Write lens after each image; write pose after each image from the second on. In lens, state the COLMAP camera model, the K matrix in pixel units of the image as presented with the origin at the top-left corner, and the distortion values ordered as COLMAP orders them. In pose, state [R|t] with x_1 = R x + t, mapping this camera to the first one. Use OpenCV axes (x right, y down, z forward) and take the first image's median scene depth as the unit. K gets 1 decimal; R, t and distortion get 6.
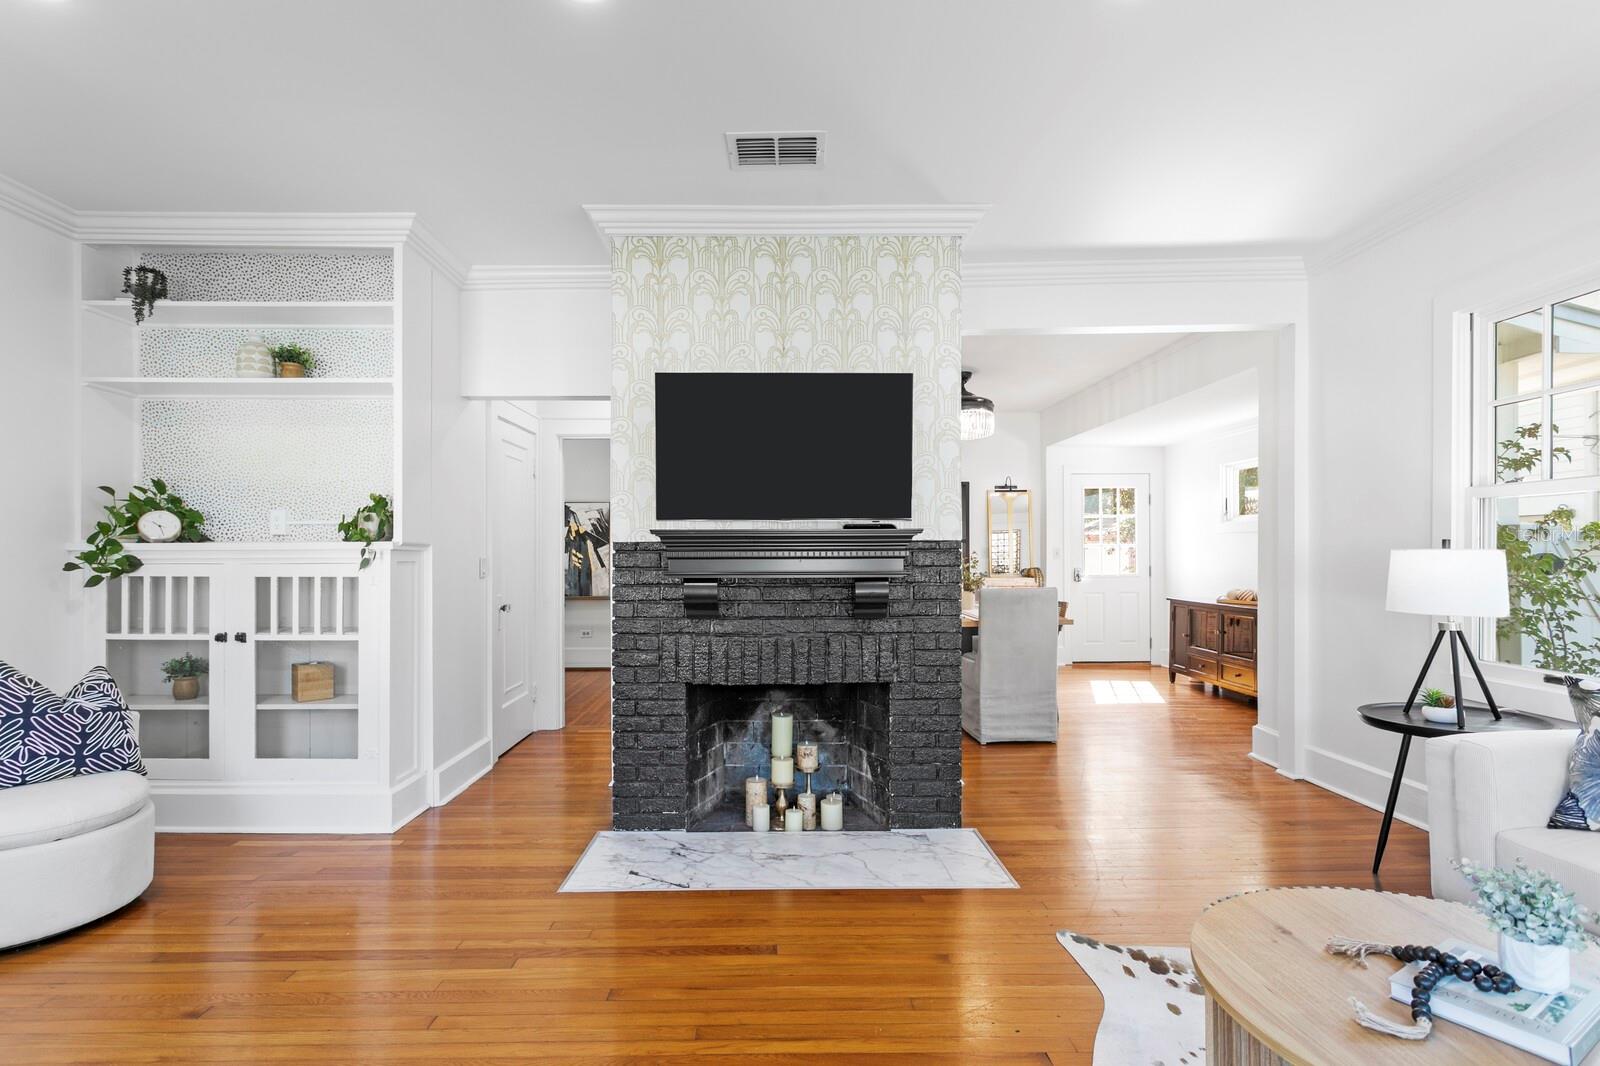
lens RADIAL K [[784.1, 0, 1113.9], [0, 784.1, 541.2], [0, 0, 1]] dist [0.011625, -0.001024]
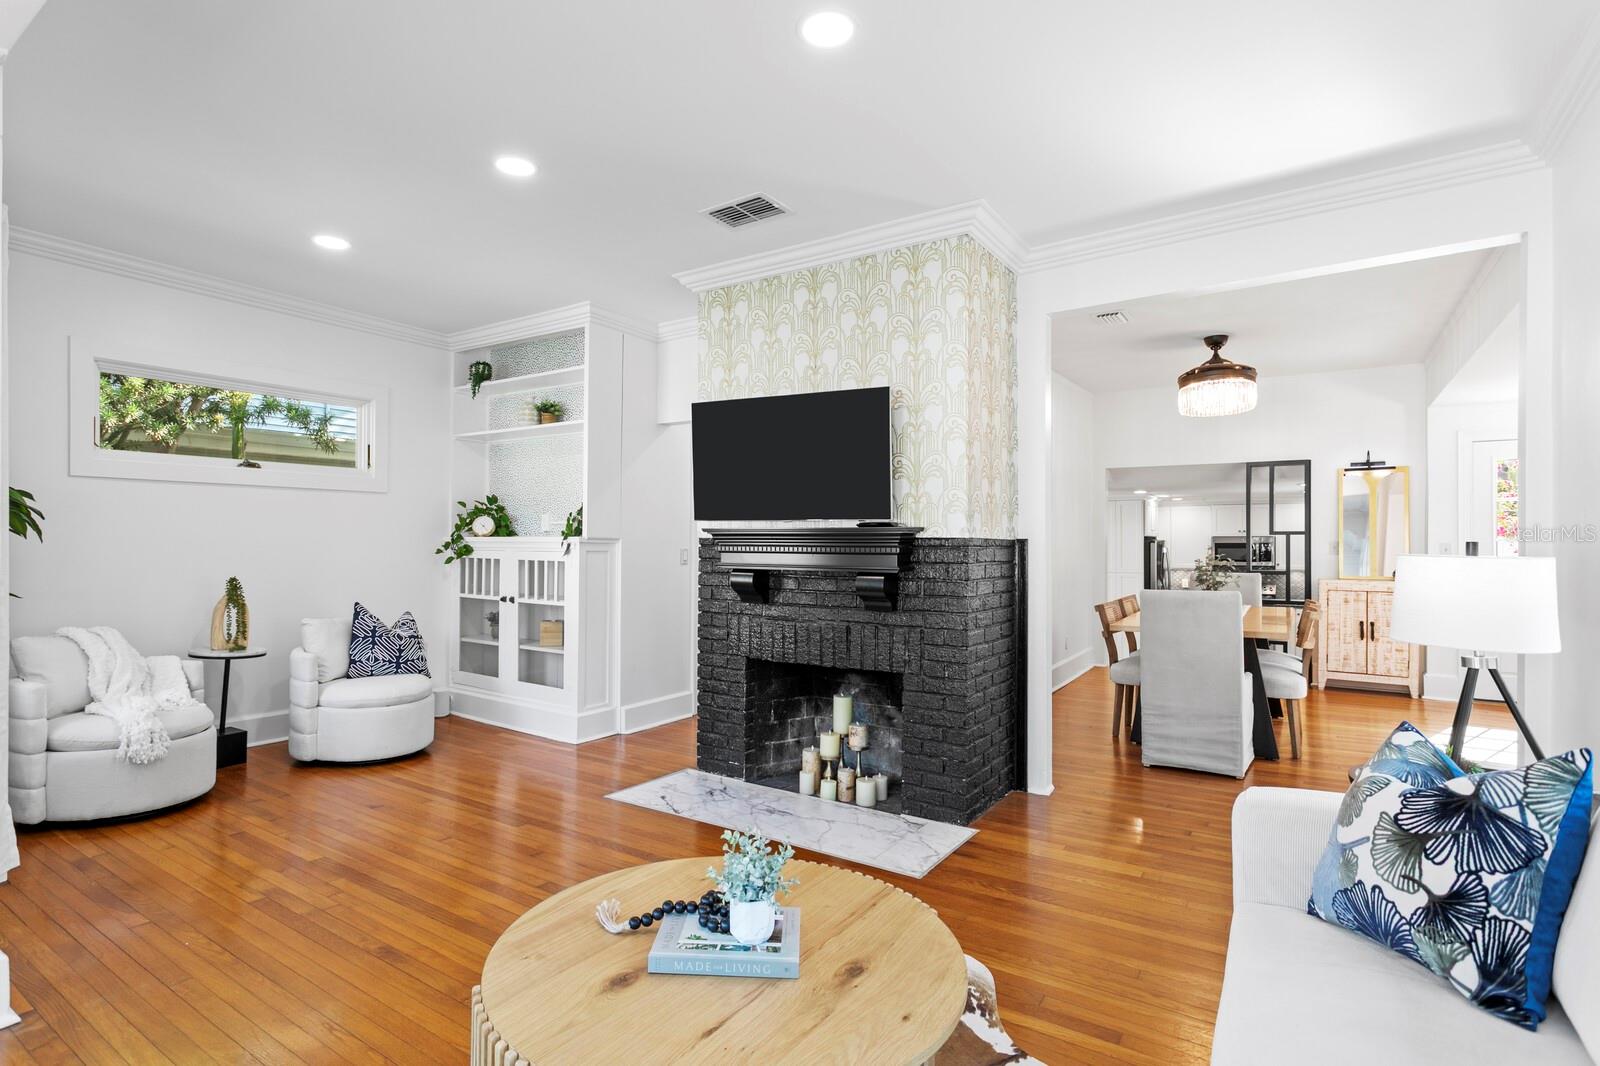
lens RADIAL K [[809.7, 0, 757.9], [0, 809.7, 528.0], [0, 0, 1]] dist [0.005296, 0.001053]
pose [[0.820311, -0.002205, -0.571914, 0.172856], [-0.003112, 0.999961, -0.008320, -0.004111], [0.571910, 0.008605, 0.820271, 0.004238]]
